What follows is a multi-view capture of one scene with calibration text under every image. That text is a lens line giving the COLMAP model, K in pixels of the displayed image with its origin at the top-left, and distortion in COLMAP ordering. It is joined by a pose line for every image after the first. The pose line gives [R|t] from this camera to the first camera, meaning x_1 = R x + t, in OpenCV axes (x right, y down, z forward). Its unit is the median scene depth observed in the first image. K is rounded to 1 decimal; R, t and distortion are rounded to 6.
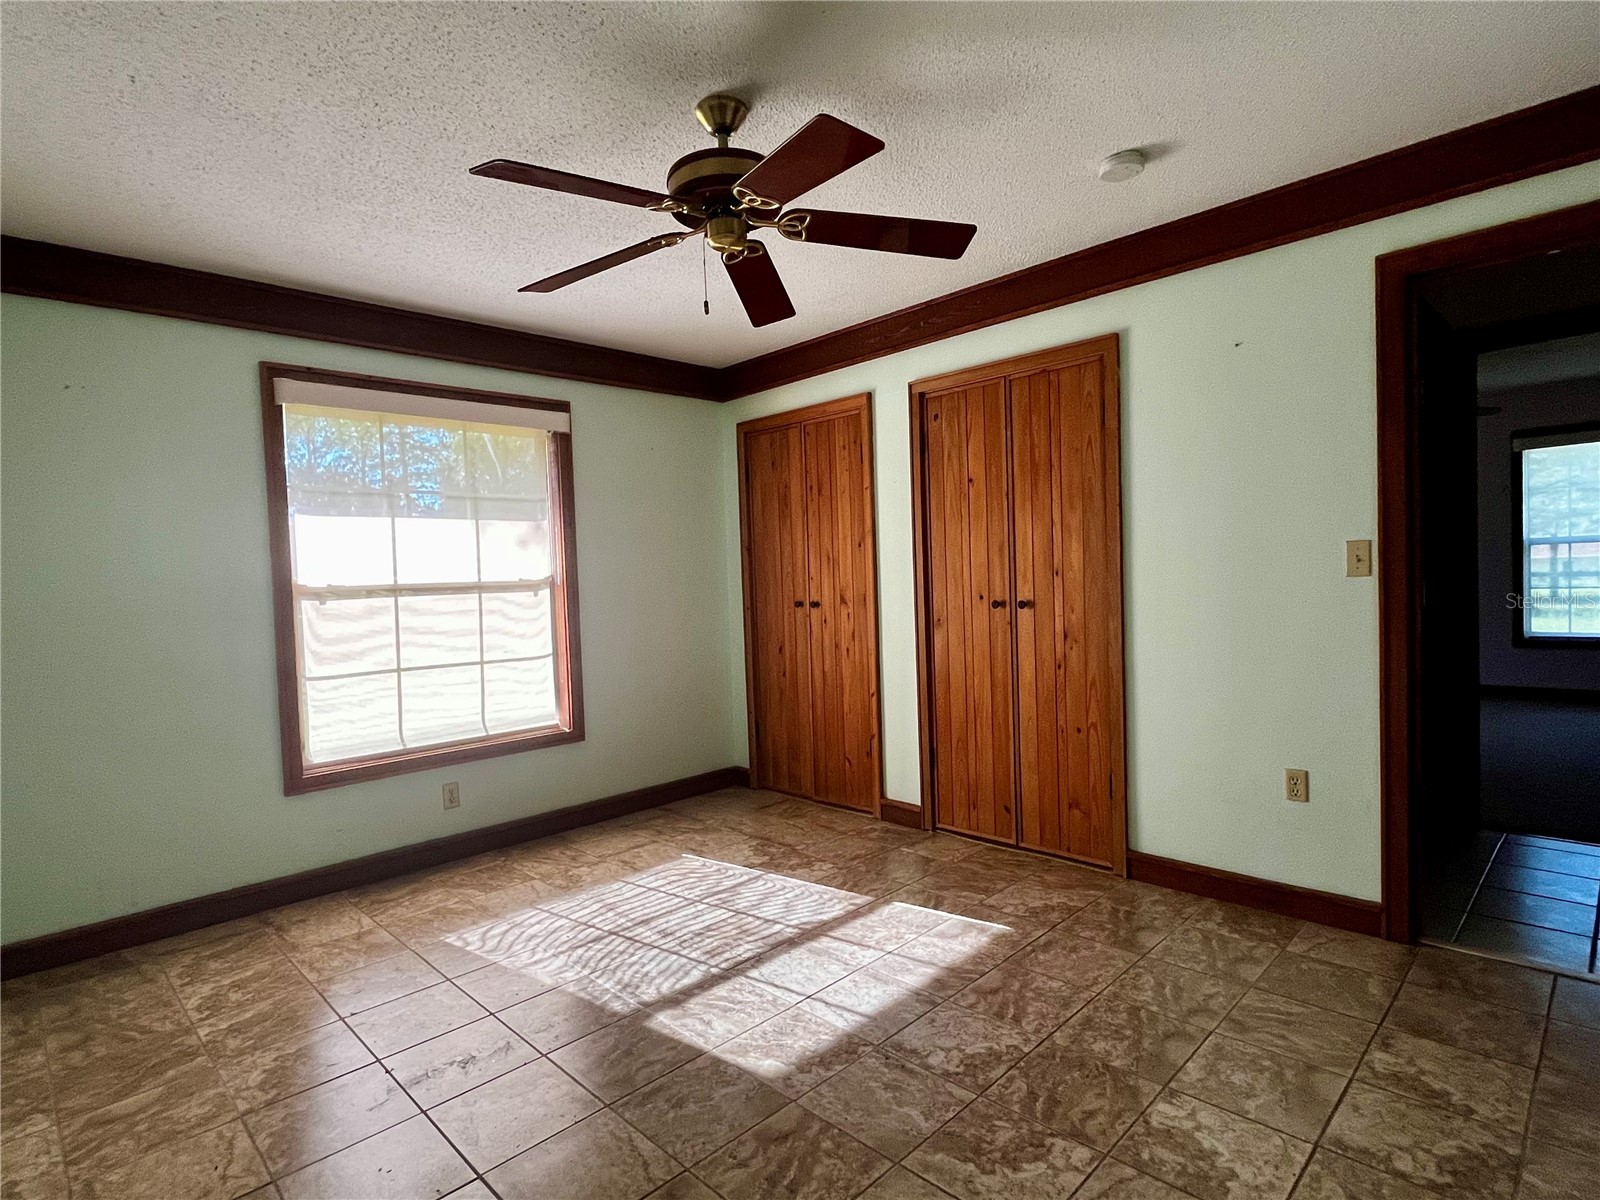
lens RADIAL K [[834.1, 0, 801.0], [0, 834.1, 600.5], [0, 0, 1]] dist [-0.002294, 0.000574]
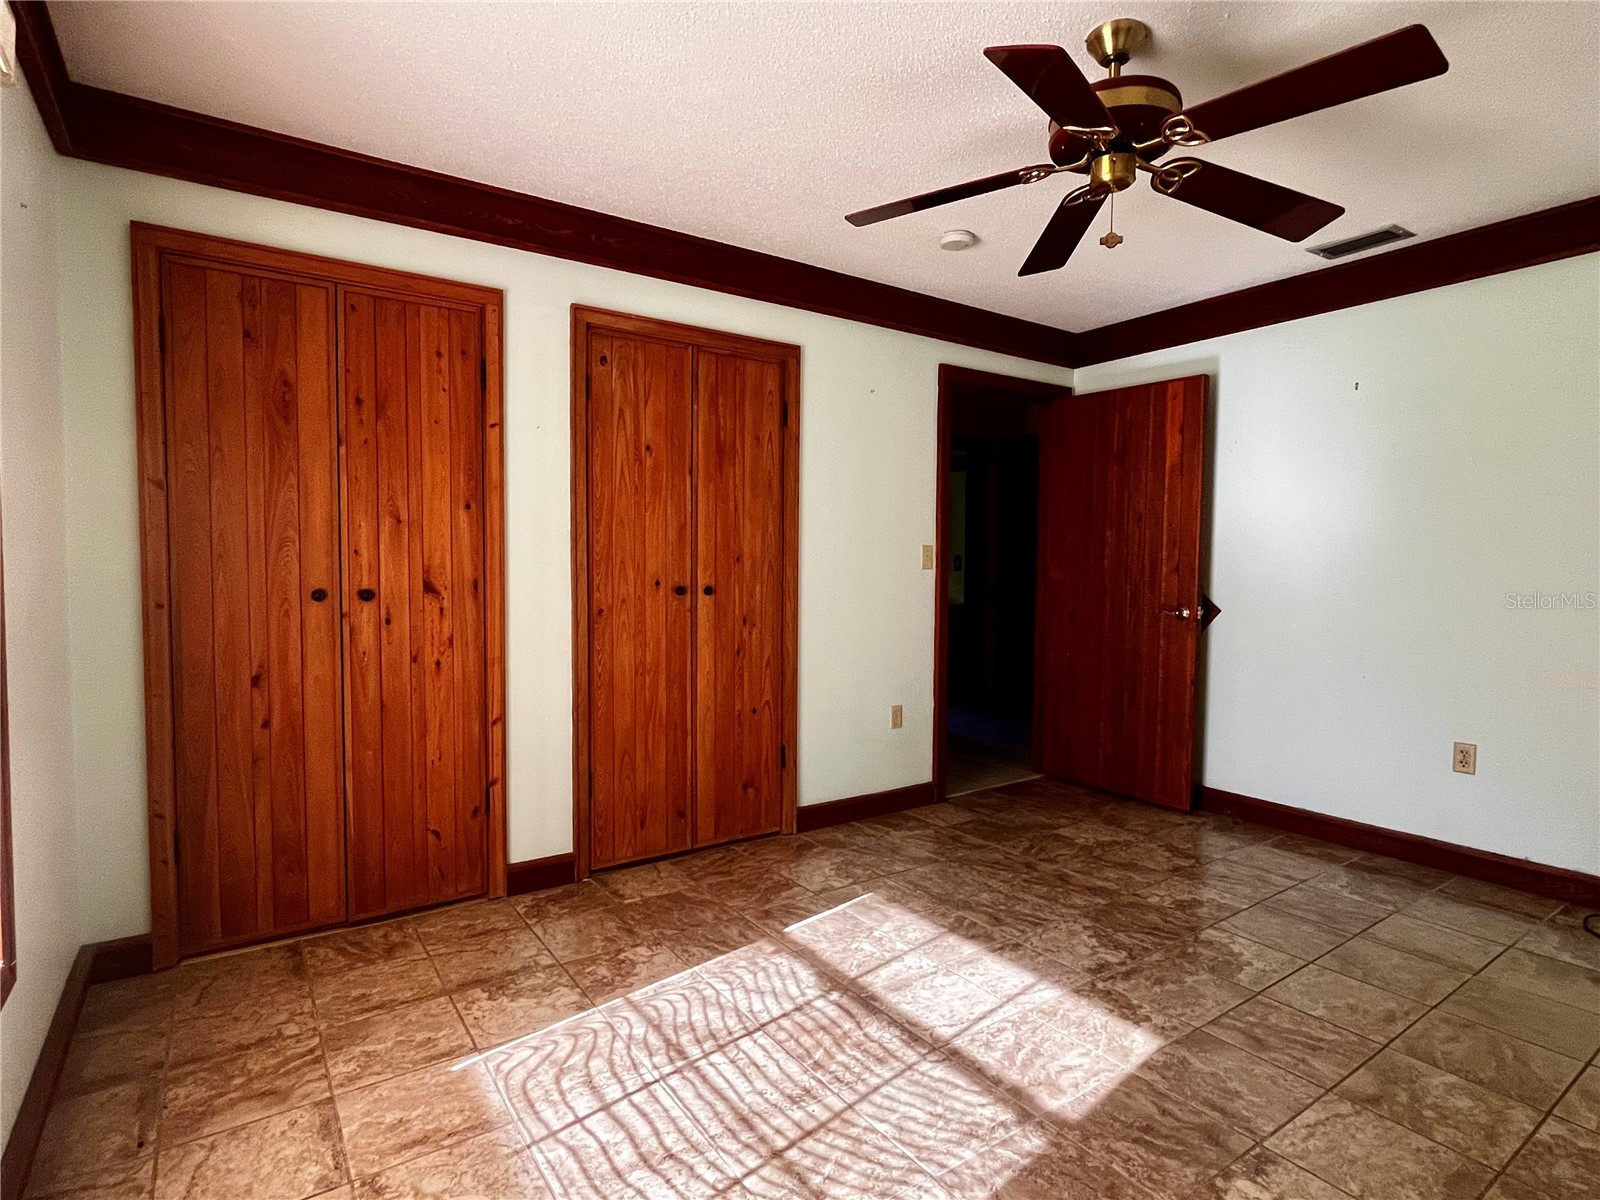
lens RADIAL K [[834.1, 0, 801.0], [0, 834.1, 602.2], [0, 0, 1]] dist [-0.002294, 0.000574]
pose [[0.171498, -0.009313, 0.985141, -0.725390], [0.014706, 0.999868, 0.006892, 0.014209], [-0.985075, 0.013306, 0.171612, 0.814313]]
